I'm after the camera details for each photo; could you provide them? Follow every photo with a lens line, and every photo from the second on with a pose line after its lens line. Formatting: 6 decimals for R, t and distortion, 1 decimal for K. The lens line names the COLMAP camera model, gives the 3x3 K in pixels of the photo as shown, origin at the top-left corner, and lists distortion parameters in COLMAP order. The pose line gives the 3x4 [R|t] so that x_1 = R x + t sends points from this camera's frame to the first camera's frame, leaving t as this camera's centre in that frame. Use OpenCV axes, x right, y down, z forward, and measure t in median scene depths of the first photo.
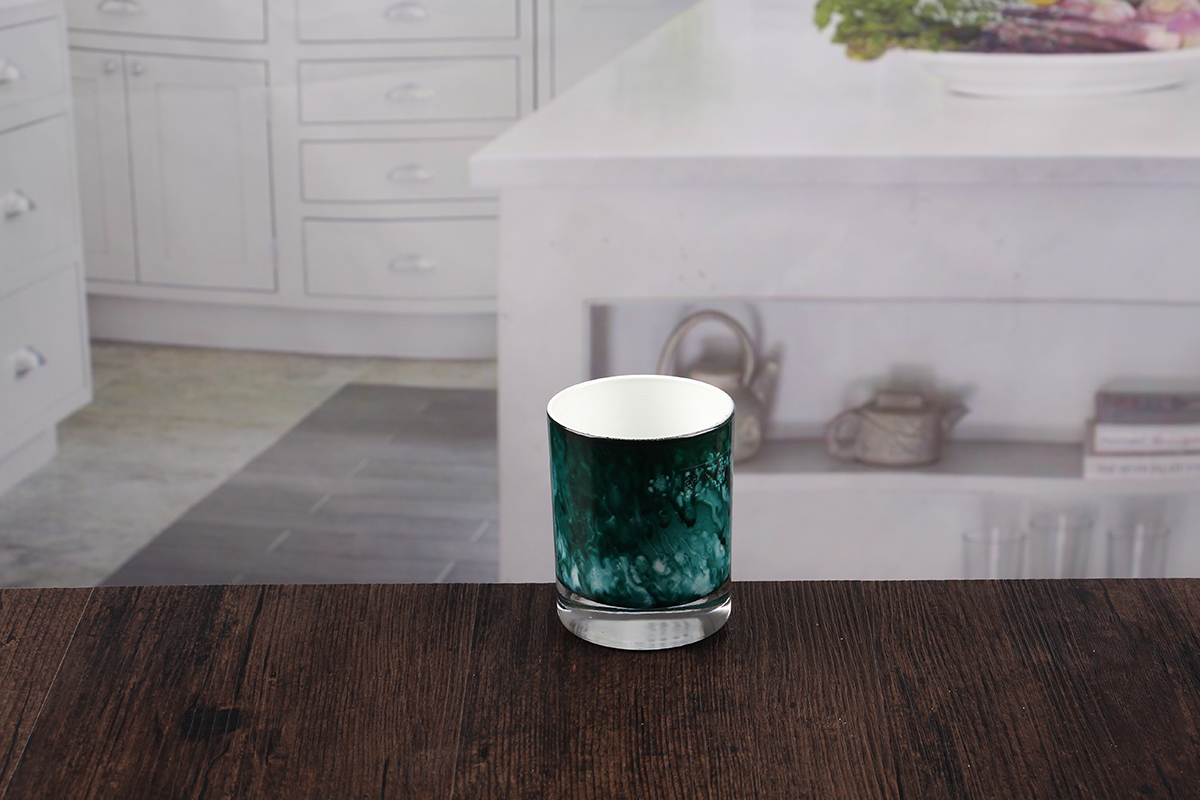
lens RADIAL K [[2924.1, 0, 600.0], [0, 2924.1, 400.0], [0, 0, 1]] dist [0.201406, 1.150044]
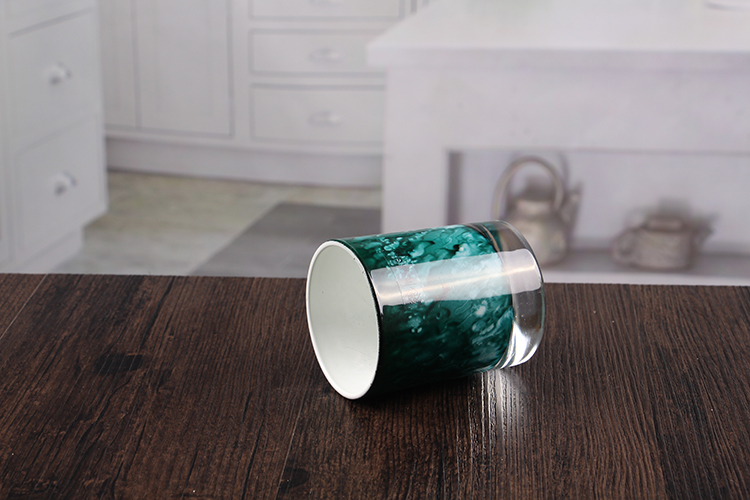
lens RADIAL K [[1827.6, 0, 375.0], [0, 1827.6, 250.0], [0, 0, 1]] dist [0.201406, 1.150044]
pose [[0.998126, 0.025812, -0.055483, 0.022295], [-0.027136, 0.999361, -0.023257, 0.072159], [0.054847, 0.024719, 0.998189, 0.192378]]
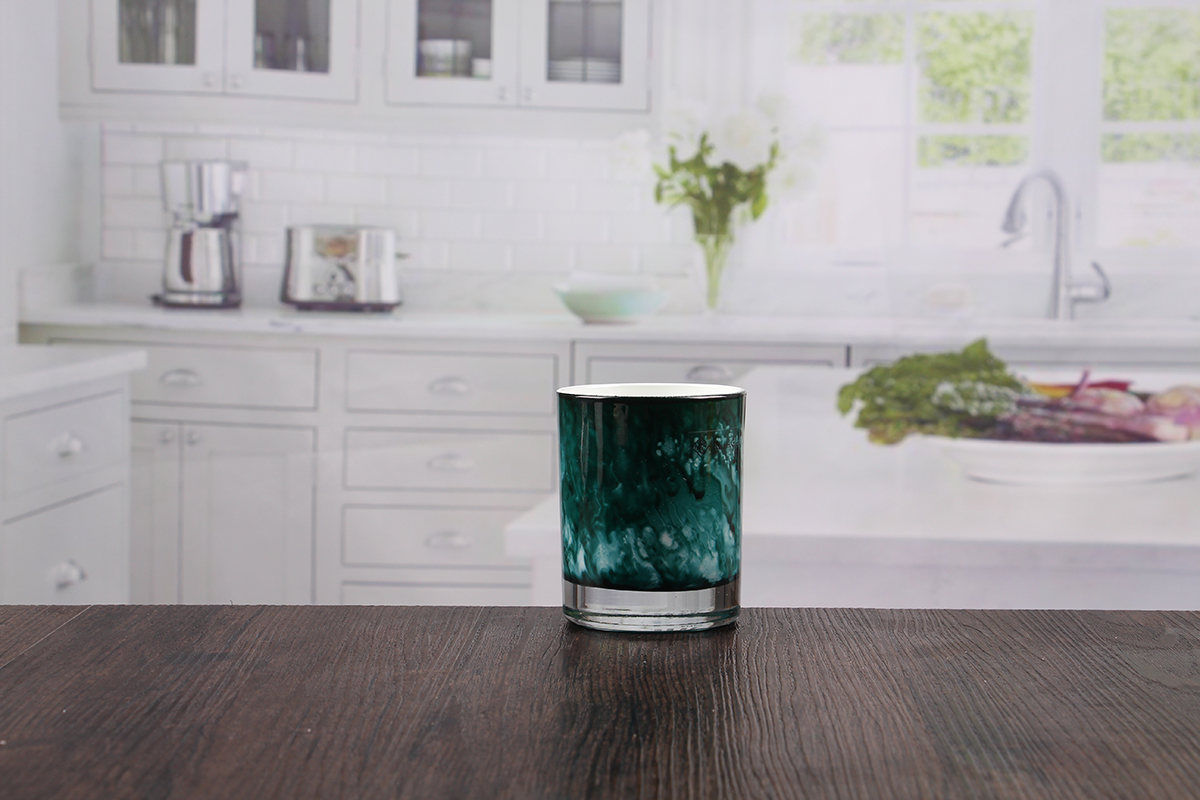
lens RADIAL K [[2726.4, 0, 600.0], [0, 2726.4, 400.0], [0, 0, 1]] dist [0.224349, 0.213536]
pose [[0.999611, 0.017946, -0.021354, 0.016493], [-0.023160, 0.960649, -0.276799, 0.262563], [0.015546, 0.277186, 0.960690, 0.109793]]
